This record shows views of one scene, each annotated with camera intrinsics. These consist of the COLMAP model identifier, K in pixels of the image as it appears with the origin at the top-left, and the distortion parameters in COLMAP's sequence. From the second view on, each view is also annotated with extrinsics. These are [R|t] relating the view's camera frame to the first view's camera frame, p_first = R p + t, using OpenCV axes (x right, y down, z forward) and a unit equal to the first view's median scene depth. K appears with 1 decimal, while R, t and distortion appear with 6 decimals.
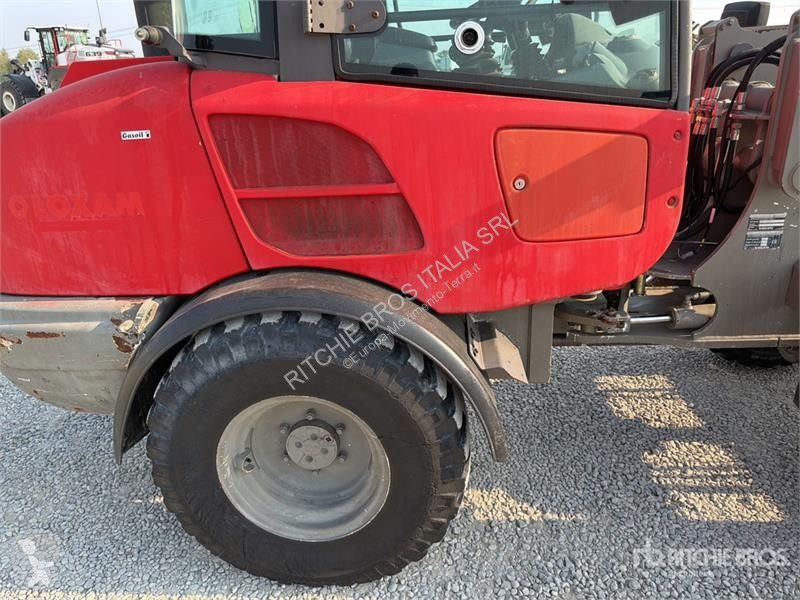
lens RADIAL K [[569.9, 0, 395.9], [0, 569.9, 299.9], [0, 0, 1]] dist [0.077609, -0.099166]
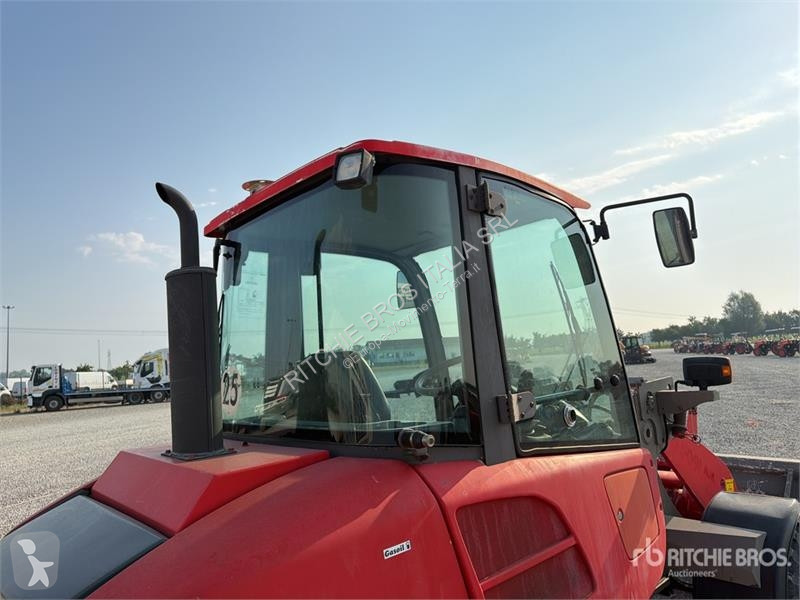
lens RADIAL K [[566.8, 0, 400.0], [0, 566.8, 300.0], [0, 0, 1]] dist [0.084001, -0.117354]
pose [[0.713309, 0.052362, 0.698891, -1.043030], [0.302428, 0.876587, -0.374342, -0.280262], [-0.632240, 0.478386, 0.609442, 0.268813]]
